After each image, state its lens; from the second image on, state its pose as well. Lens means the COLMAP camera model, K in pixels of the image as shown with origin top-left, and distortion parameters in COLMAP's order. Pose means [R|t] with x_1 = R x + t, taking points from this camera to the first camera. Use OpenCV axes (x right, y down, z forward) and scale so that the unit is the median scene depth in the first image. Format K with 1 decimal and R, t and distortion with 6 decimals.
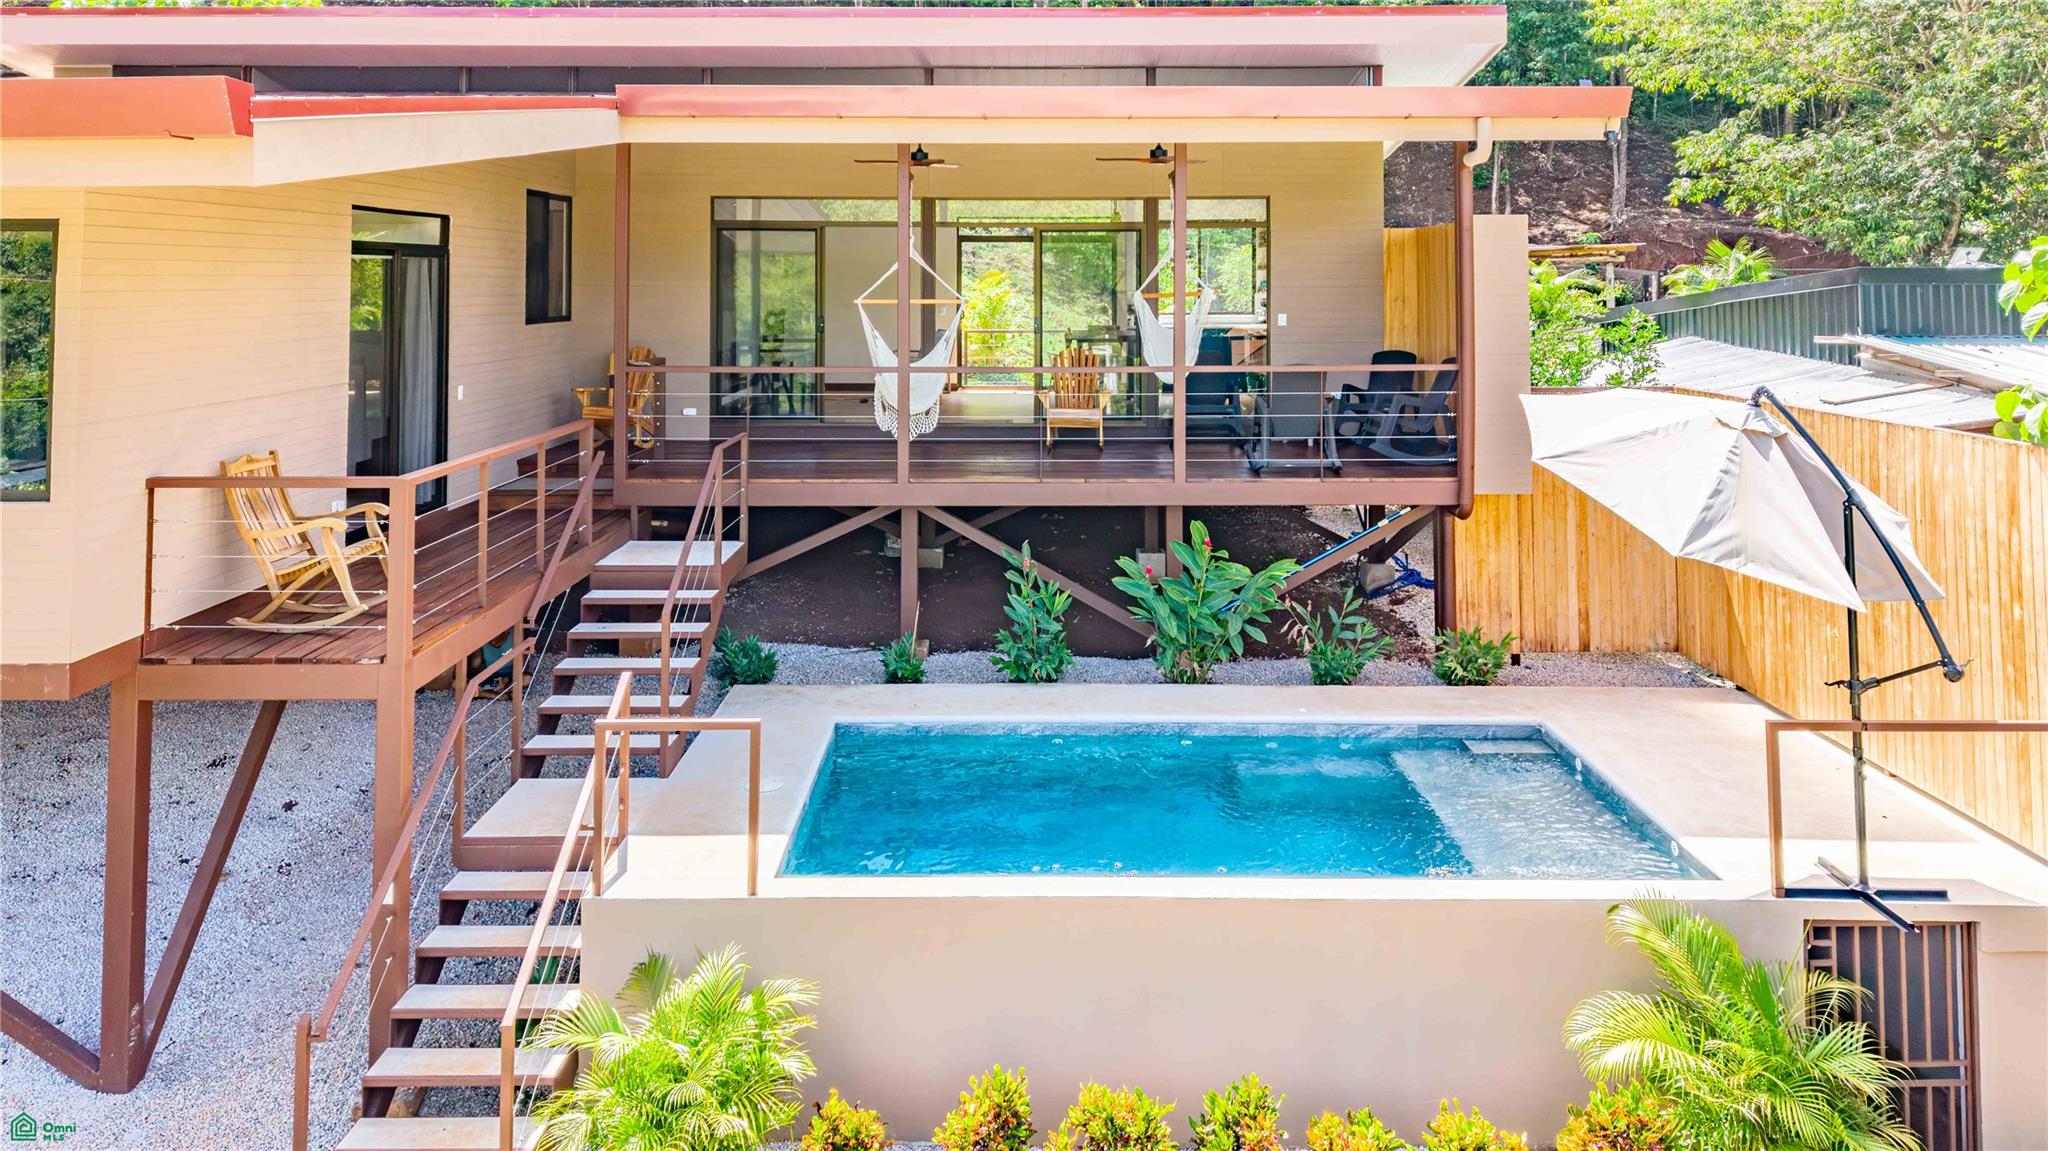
lens RADIAL K [[1423.0, 0, 1017.1], [0, 1423.0, 293.4], [0, 0, 1]] dist [0.040090, -0.030171]
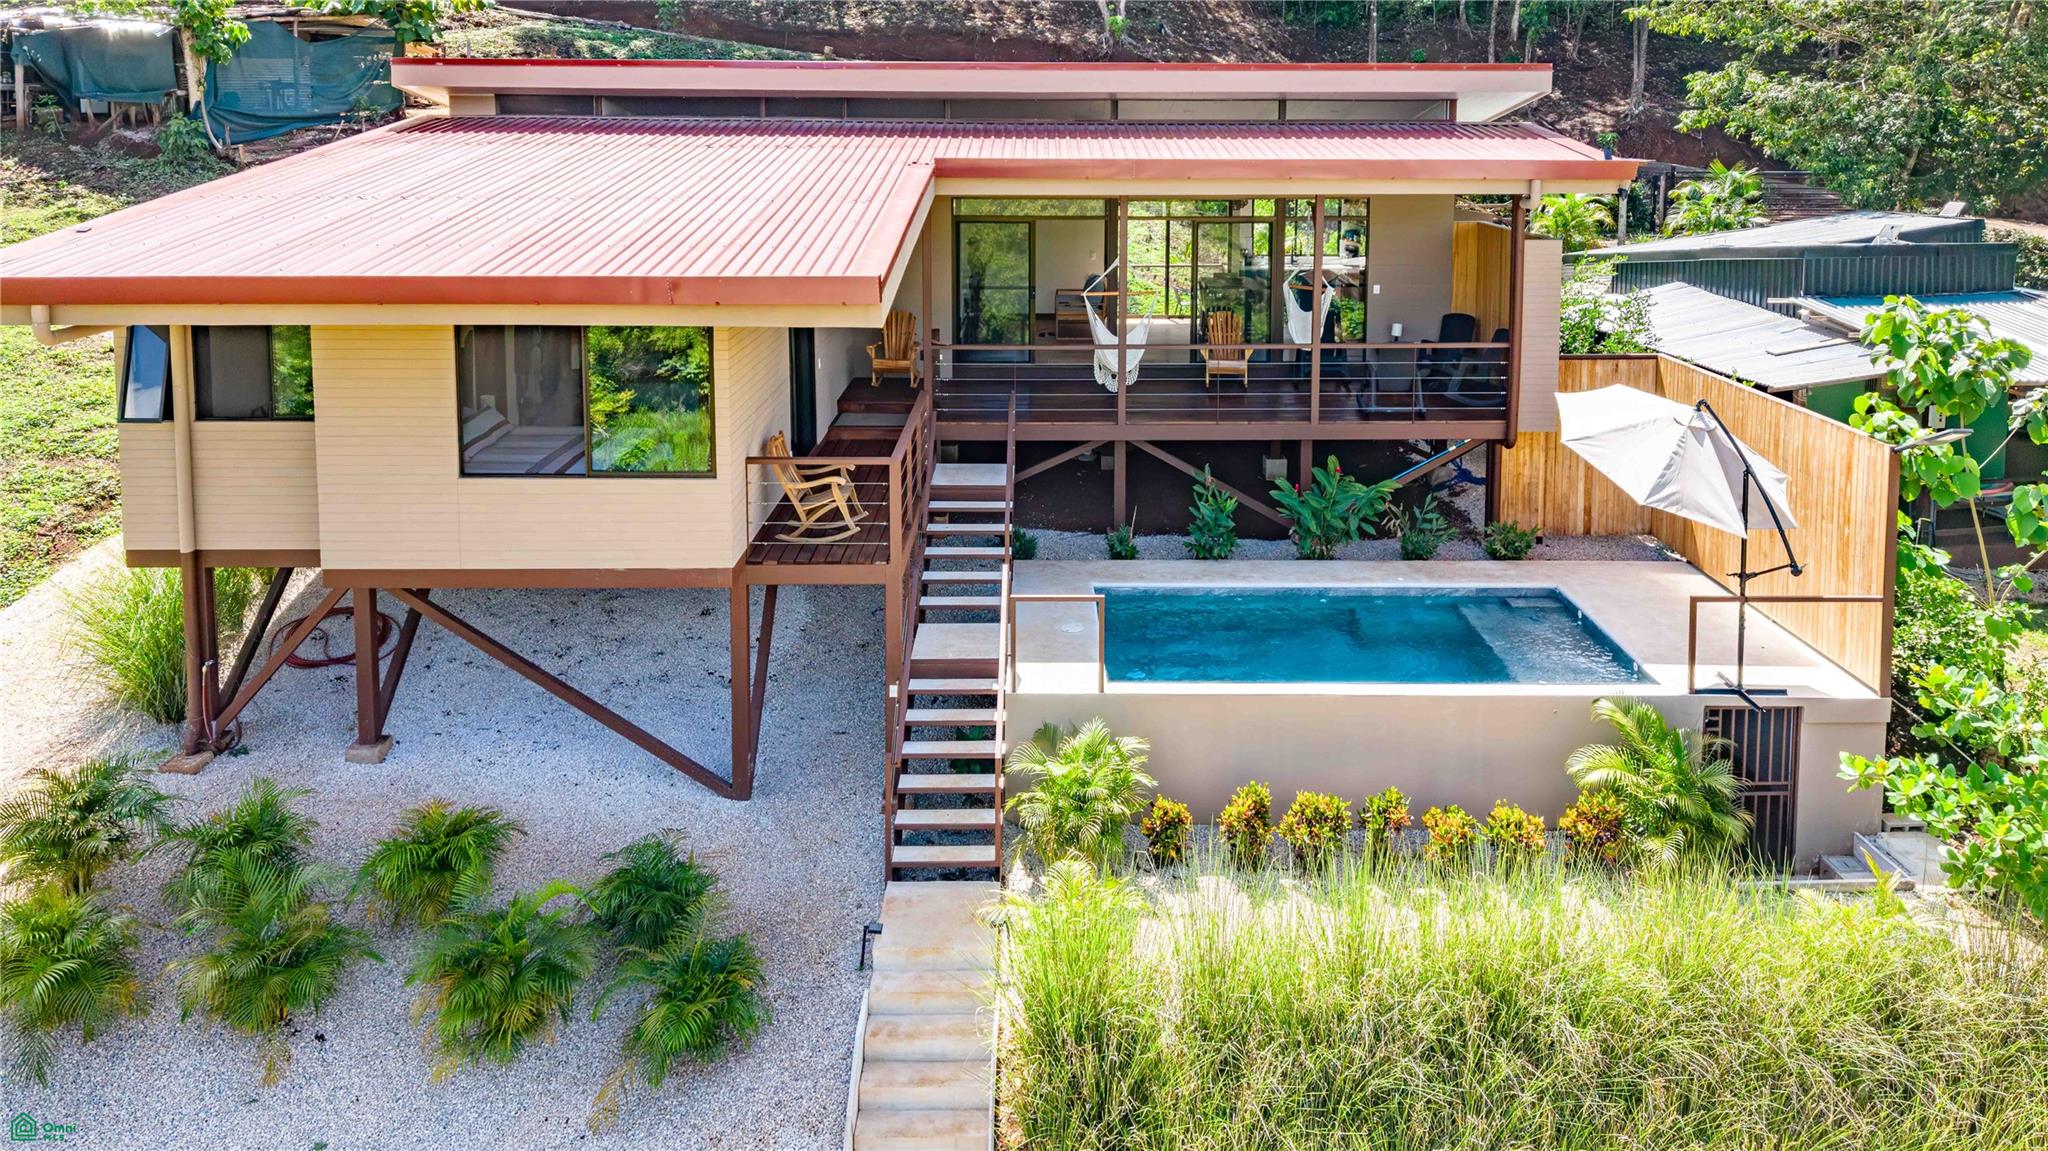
lens RADIAL K [[1440.2, 0, 1037.2], [0, 1440.2, 296.5], [0, 0, 1]] dist [0.023396, -0.009156]
pose [[0.999976, 0.001451, 0.006796, -0.193345], [-0.002266, 0.992596, 0.121445, -0.188733], [-0.006569, -0.121457, 0.992575, -0.474791]]
